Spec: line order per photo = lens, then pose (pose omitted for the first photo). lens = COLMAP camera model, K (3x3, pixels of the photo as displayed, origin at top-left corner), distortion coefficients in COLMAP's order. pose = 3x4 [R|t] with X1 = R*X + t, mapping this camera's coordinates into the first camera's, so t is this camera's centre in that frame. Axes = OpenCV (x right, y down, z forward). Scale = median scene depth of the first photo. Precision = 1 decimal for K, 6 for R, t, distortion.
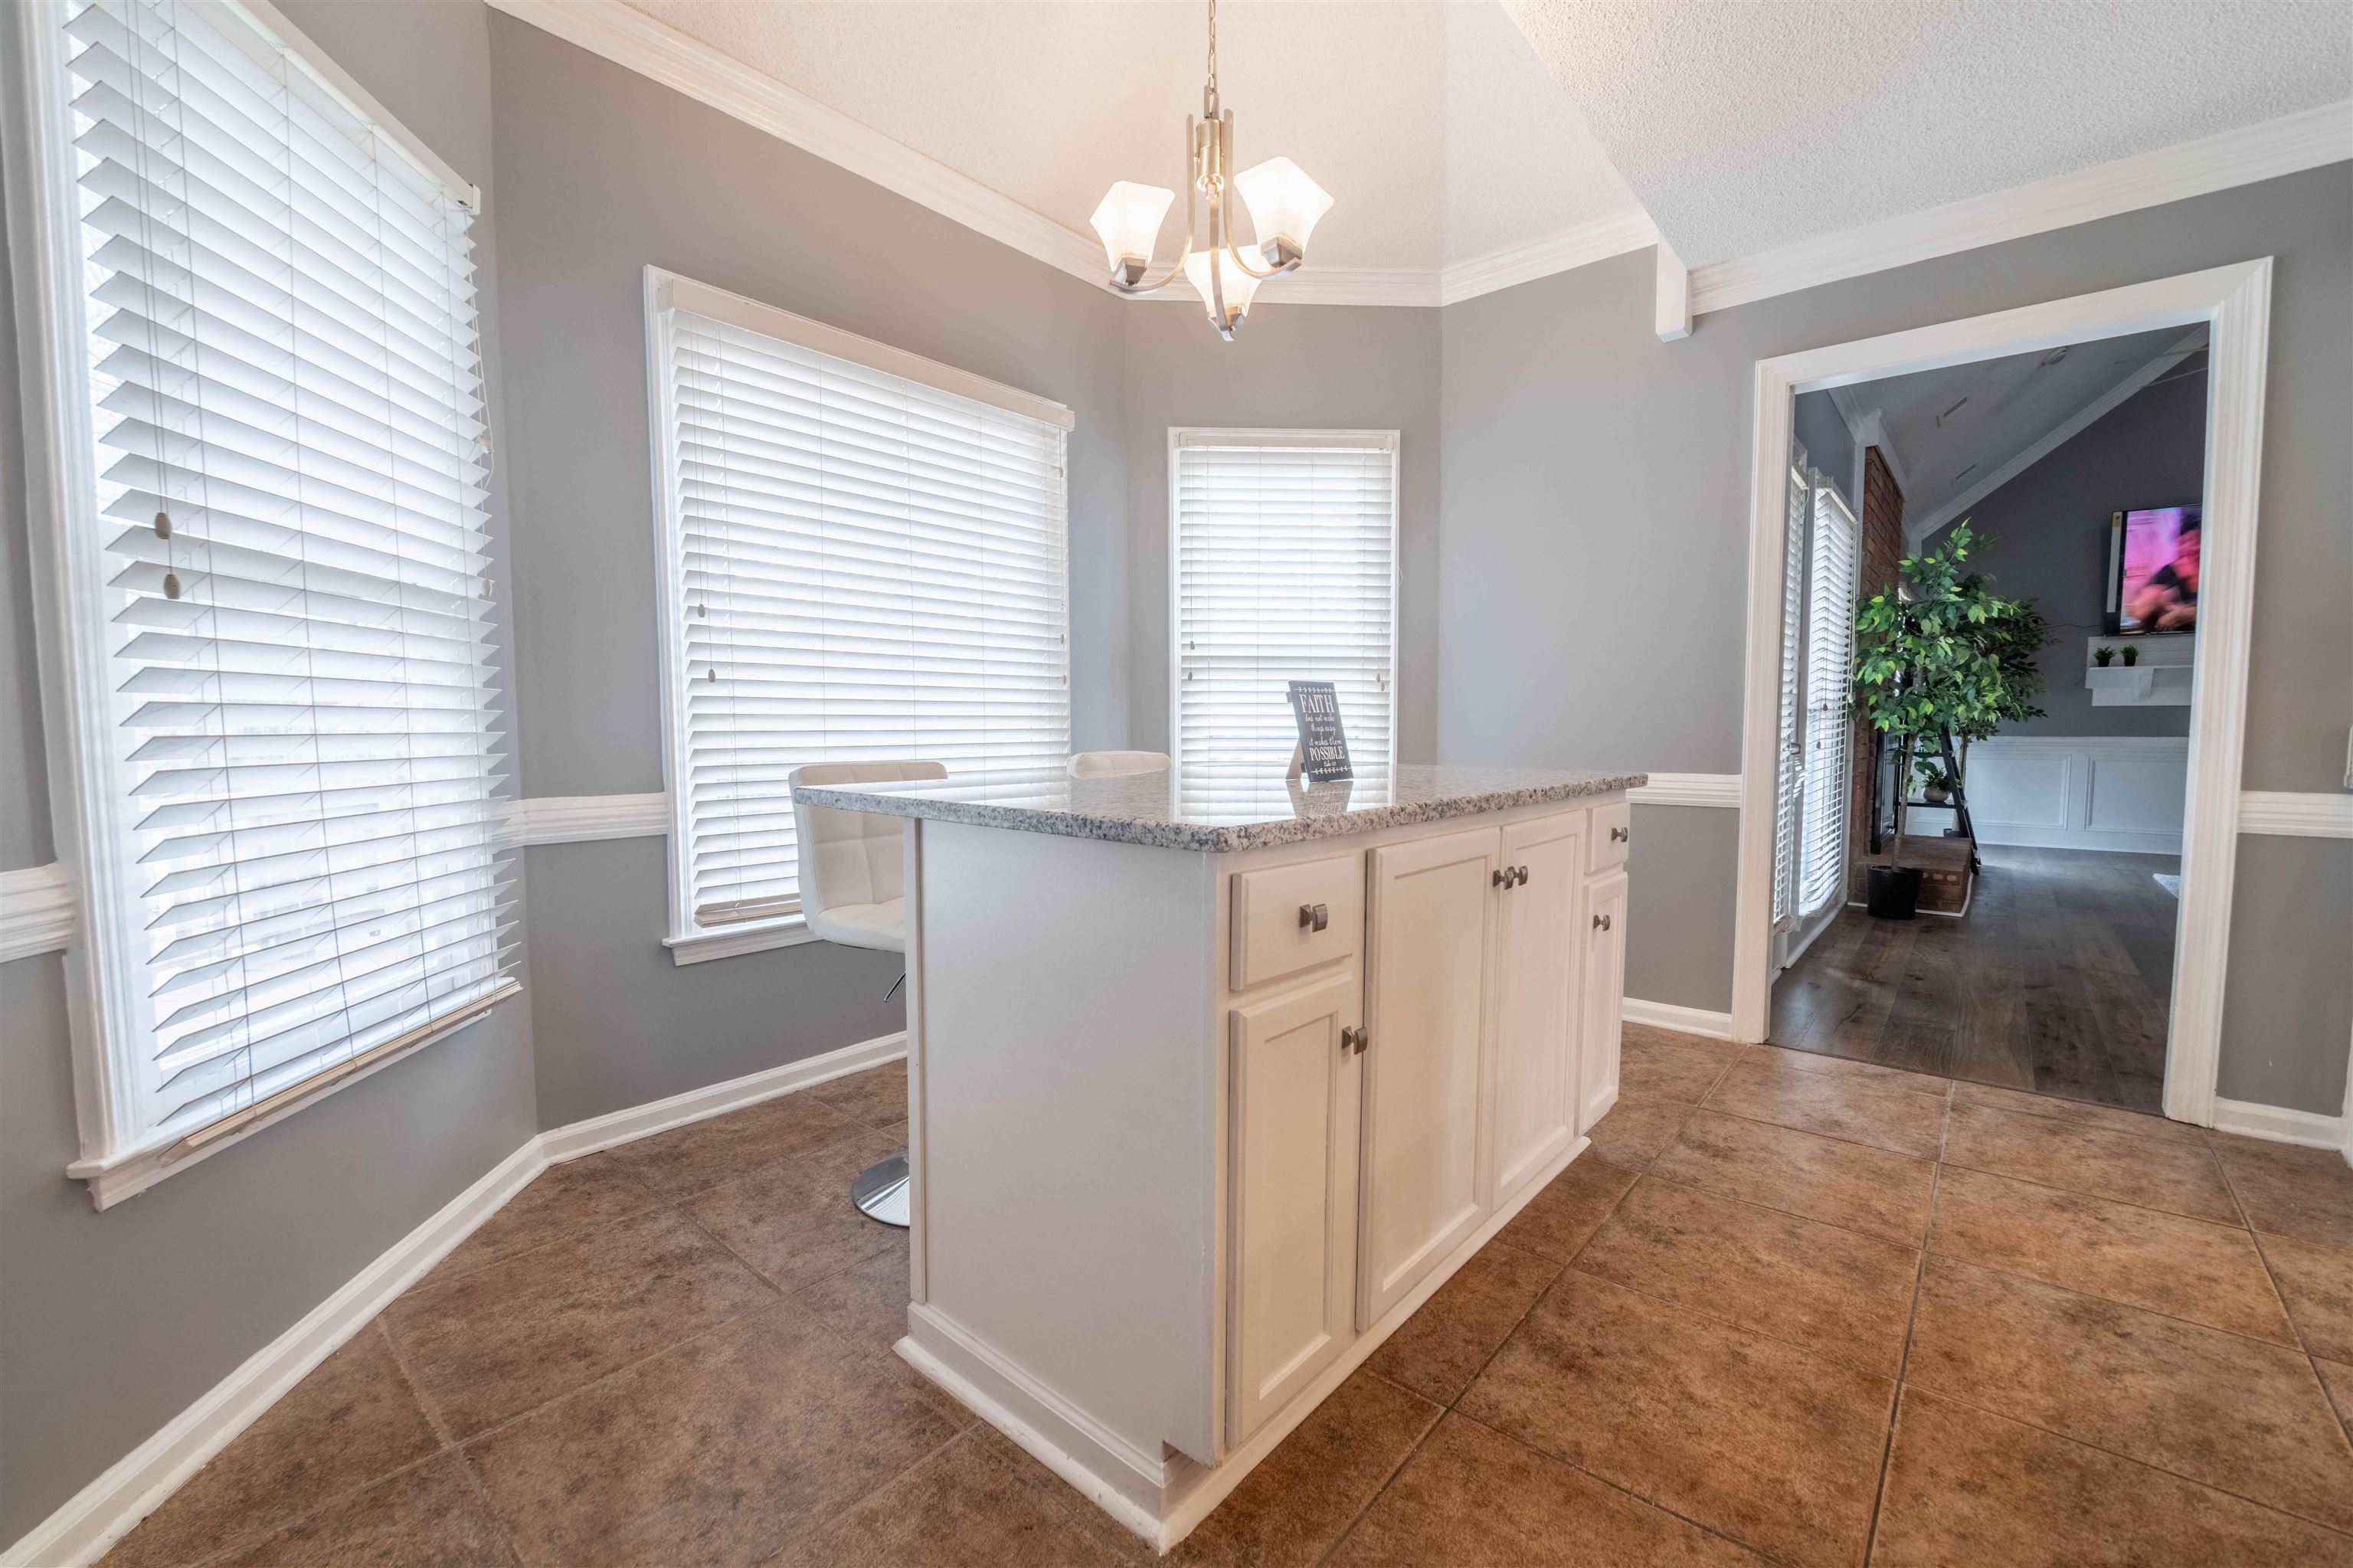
lens RADIAL K [[963.9, 0, 1150.5], [0, 963.9, 792.3], [0, 0, 1]] dist [-0.000301, -0.009593]
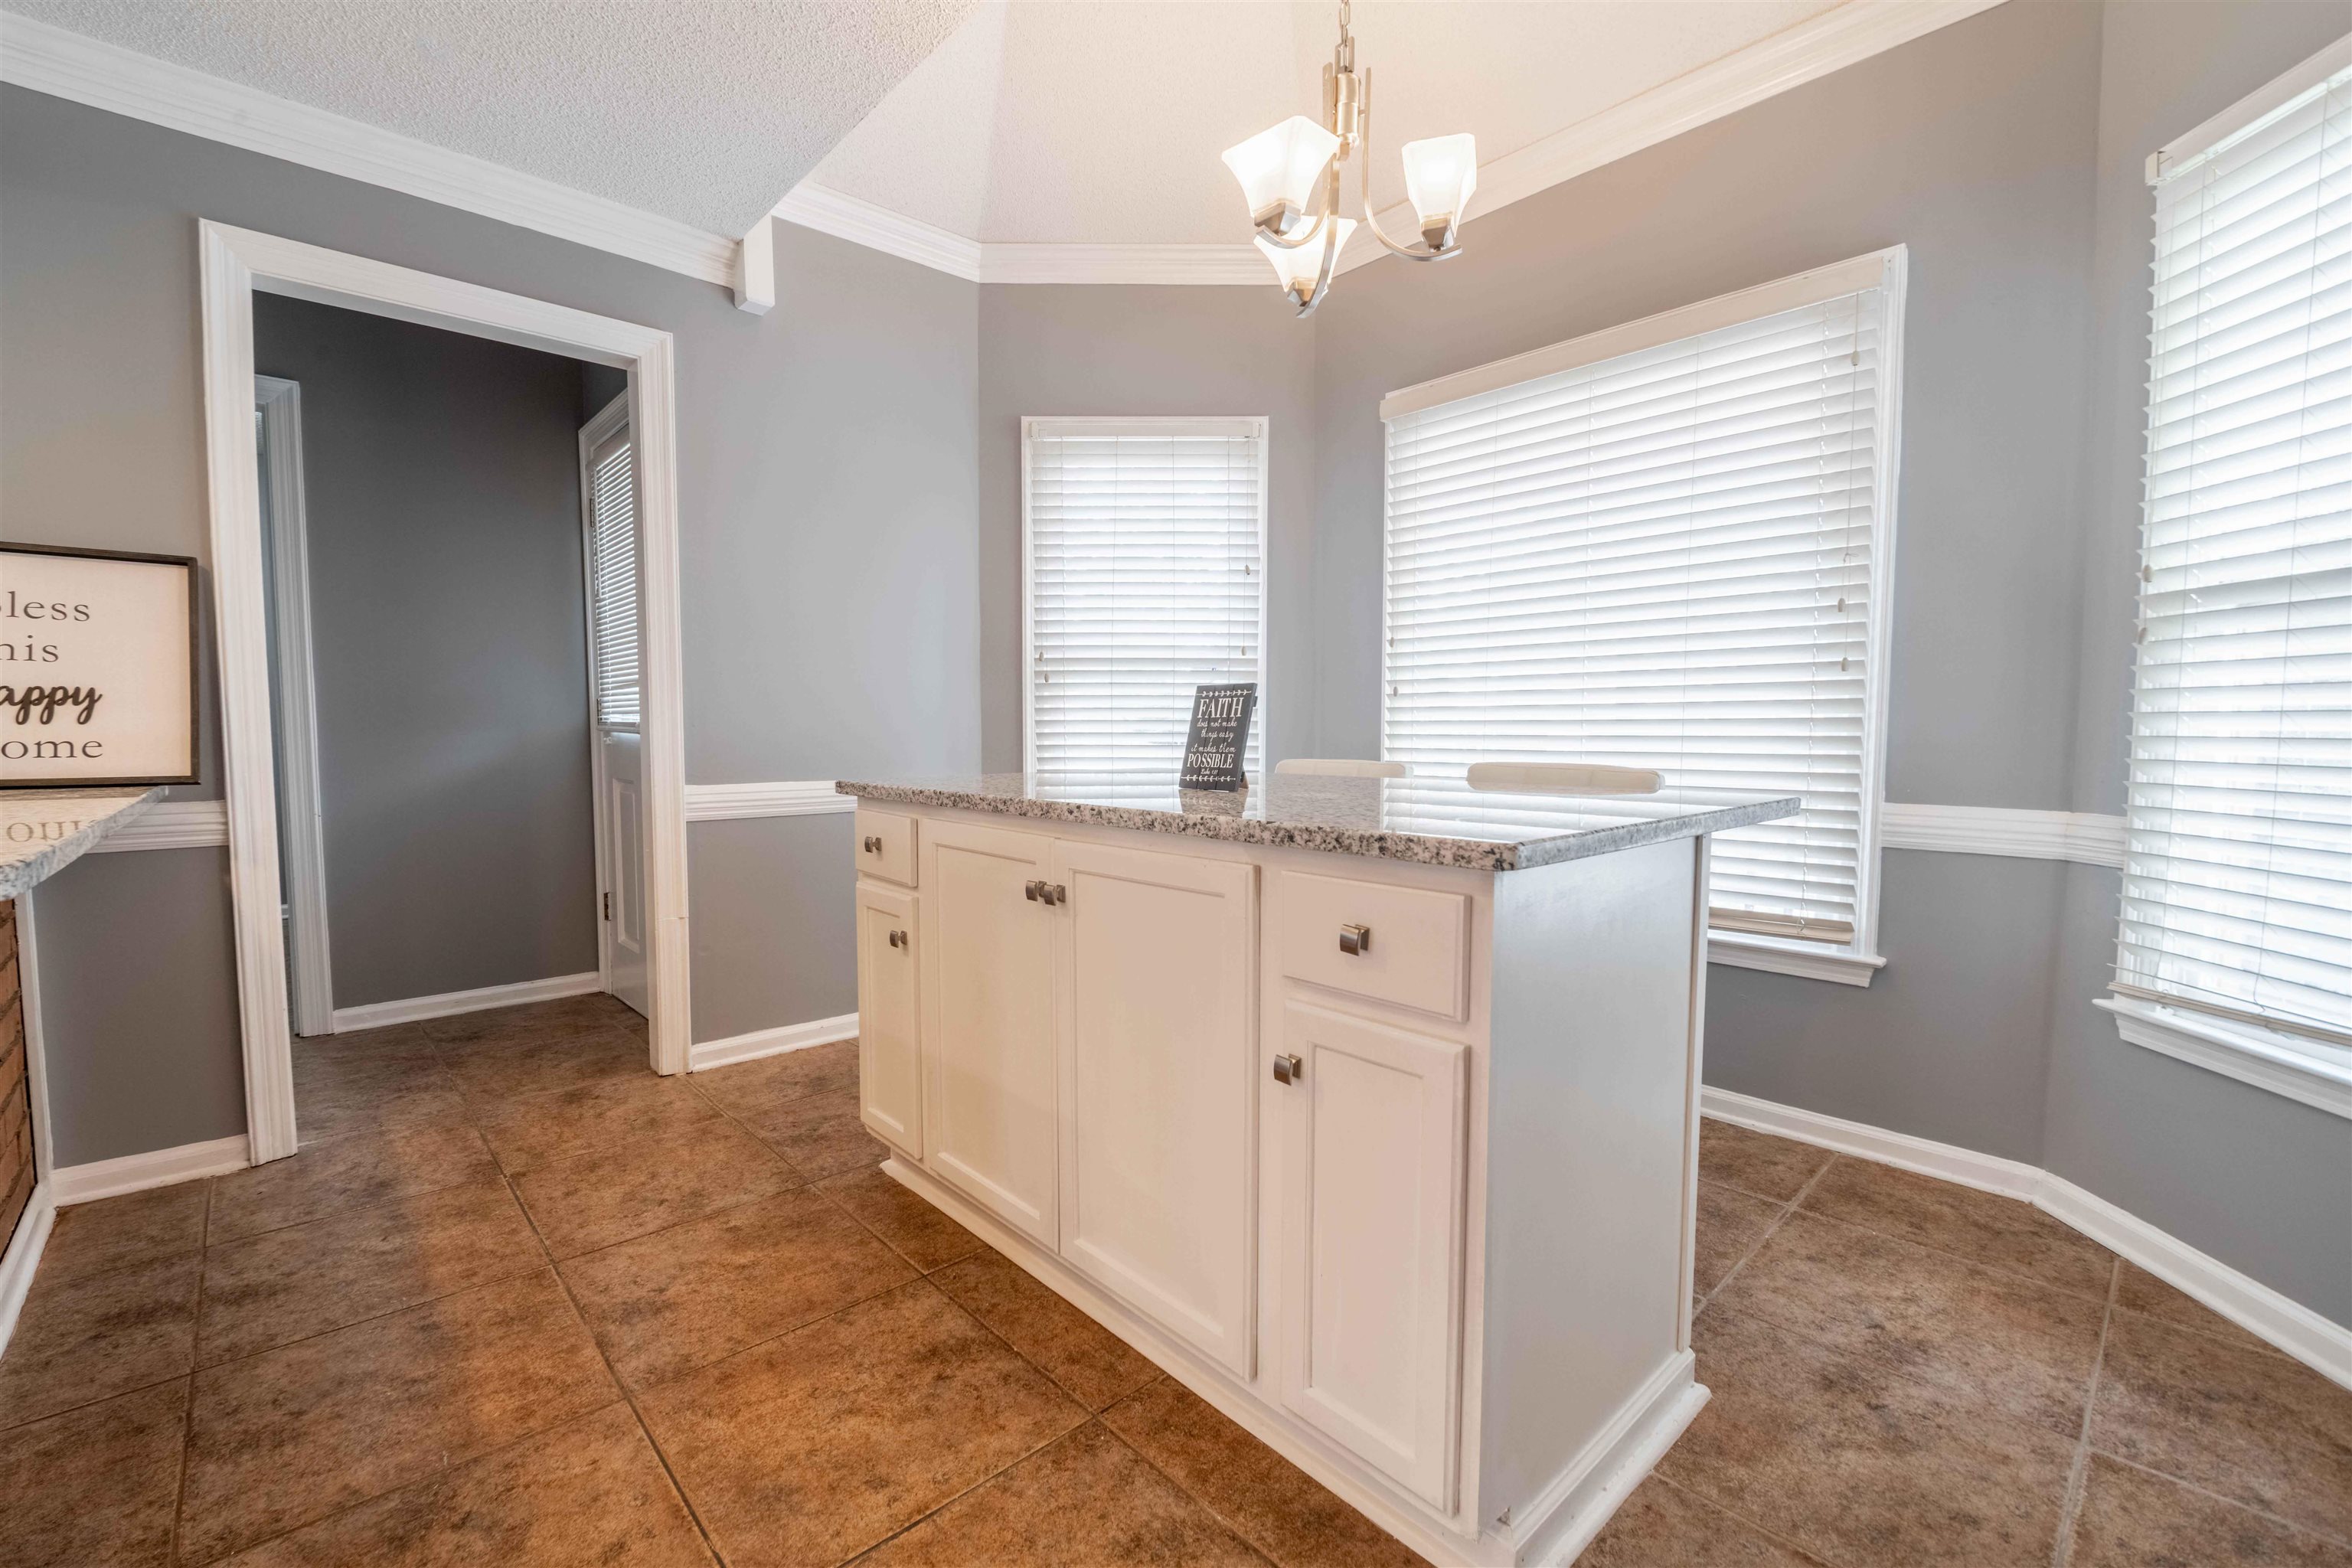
lens RADIAL K [[985.5, 0, 1156.6], [0, 985.5, 785.8], [0, 0, 1]] dist [0.000230, 0.000100]
pose [[-0.099921, 0.059486, -0.993216, 1.133843], [-0.070797, 0.995256, 0.066731, -0.075484], [0.992473, 0.076984, -0.095236, 1.026811]]
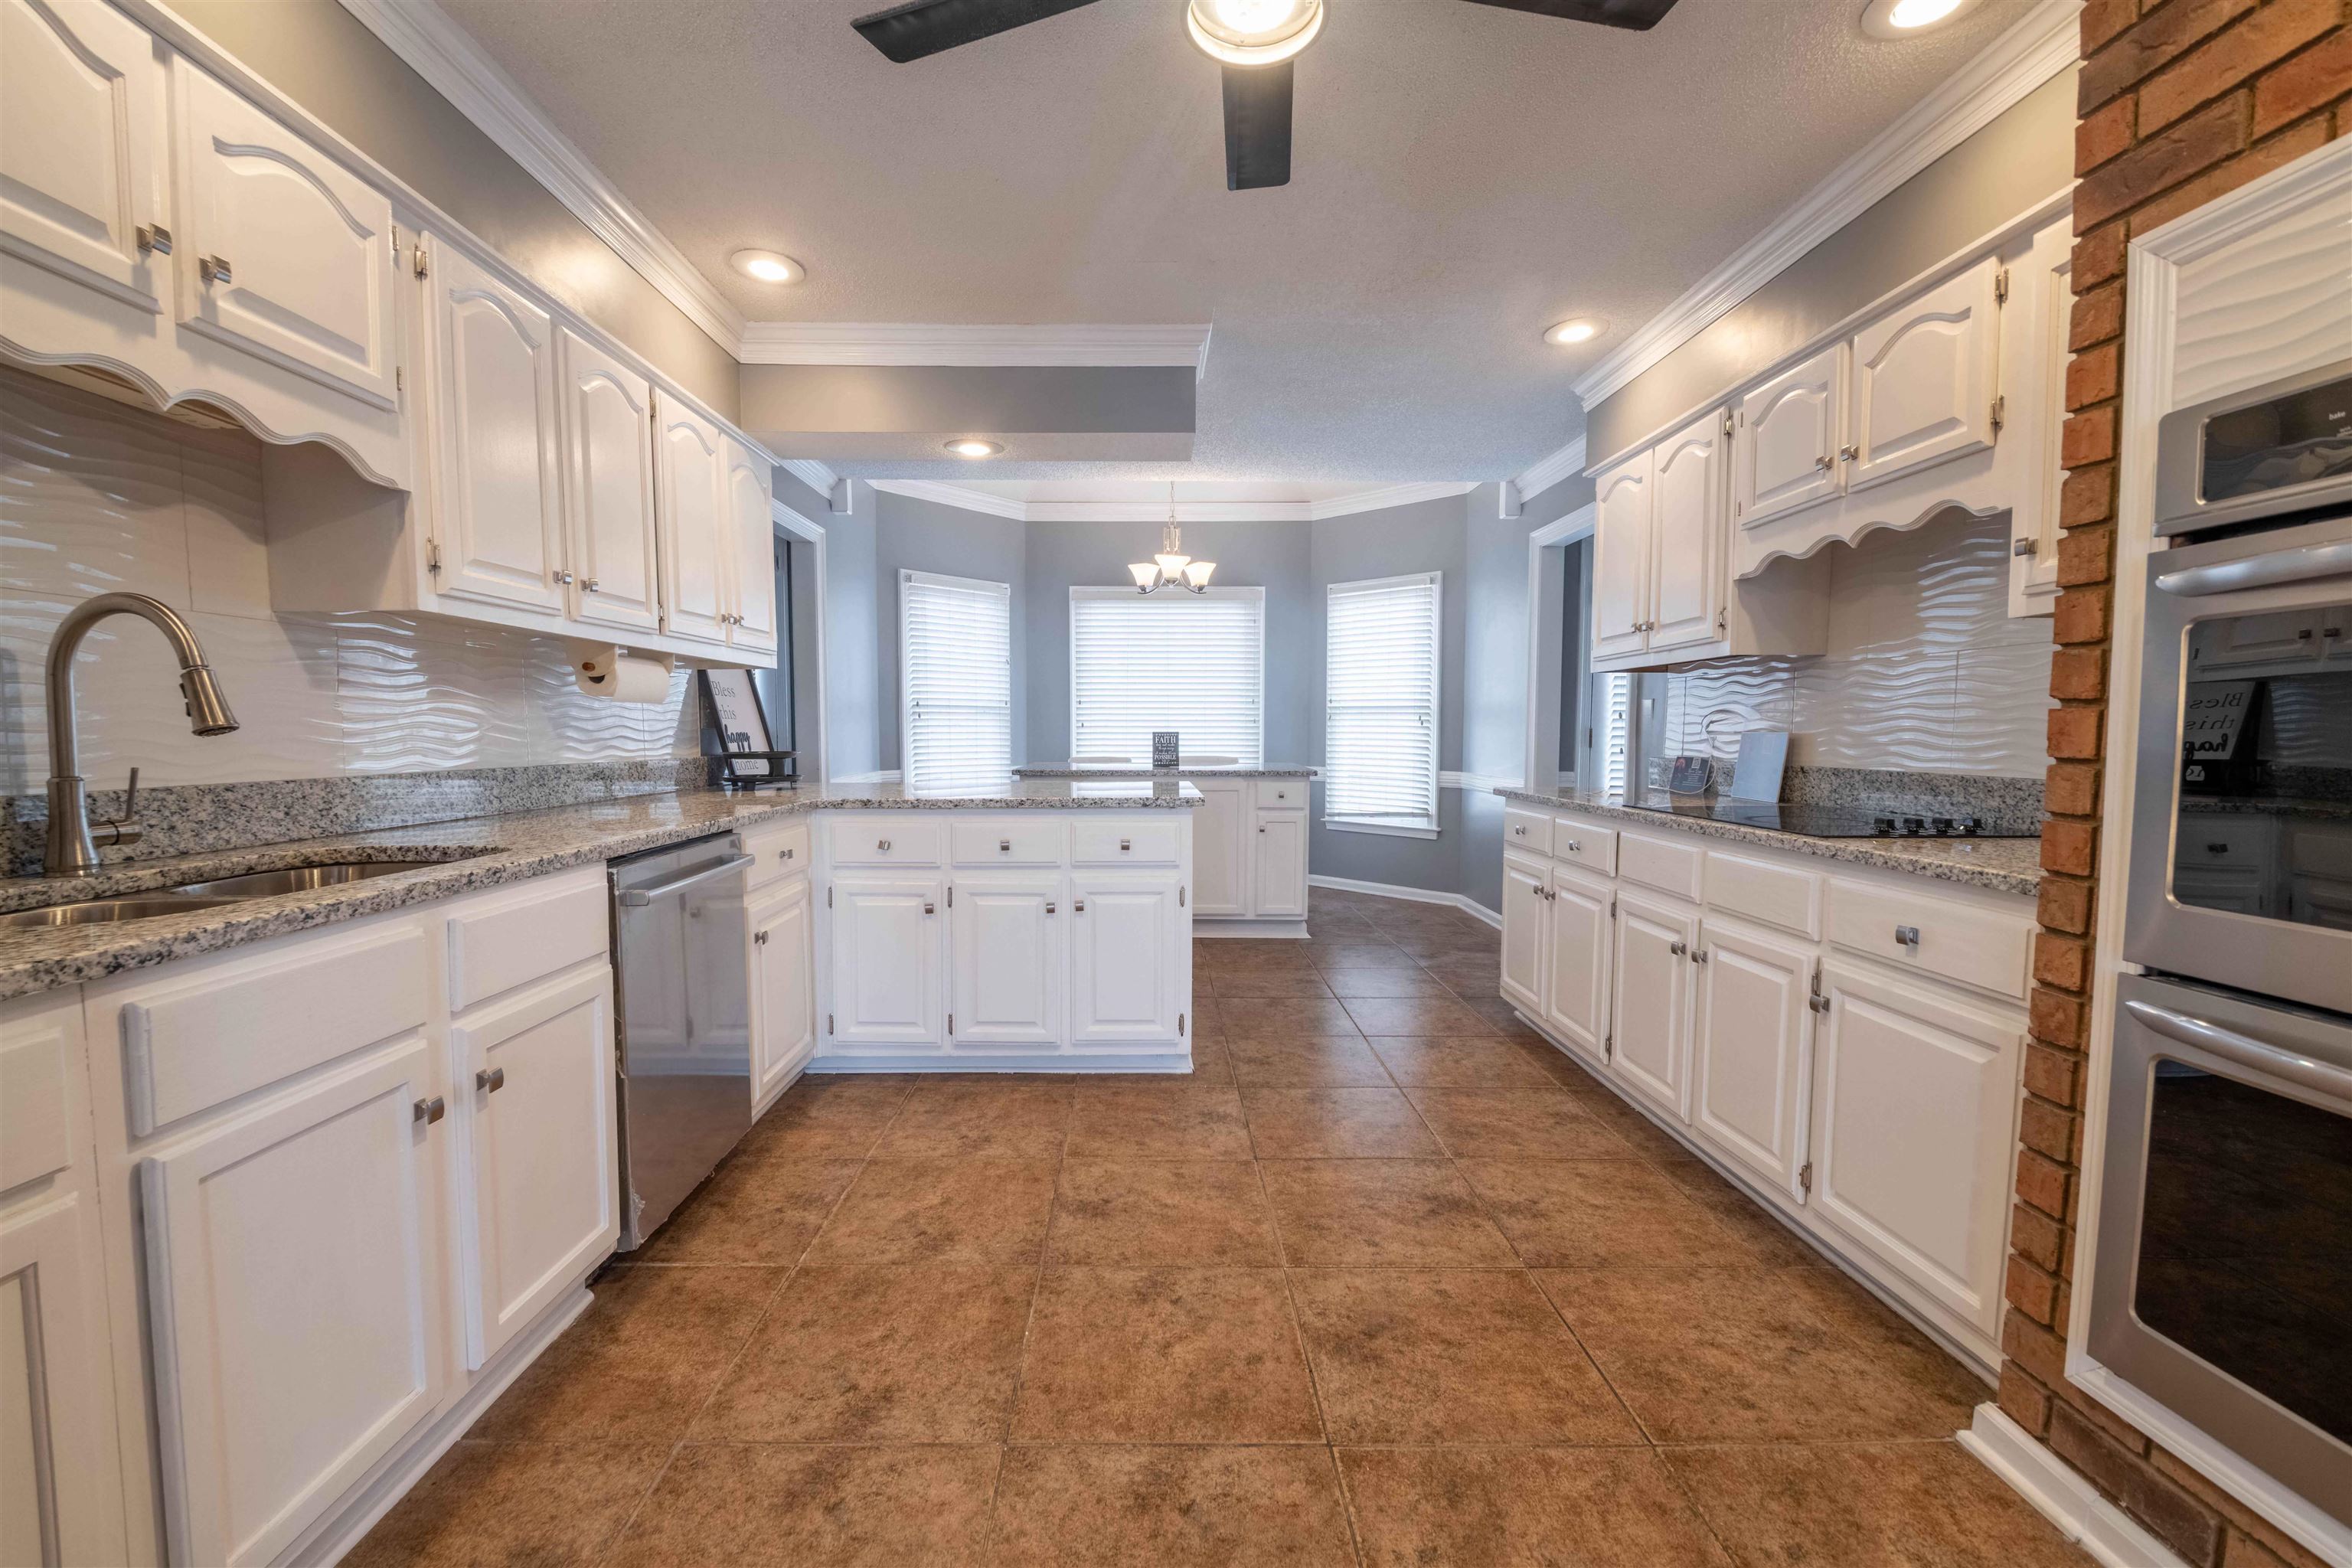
lens RADIAL K [[963.5, 0, 1150.0], [0, 963.5, 792.3], [0, 0, 1]] dist [-0.000301, -0.009593]
pose [[0.668381, 0.052507, -0.741964, 2.240190], [-0.055193, 0.998256, 0.020925, 0.006054], [0.741769, 0.026966, 0.670113, -0.929212]]
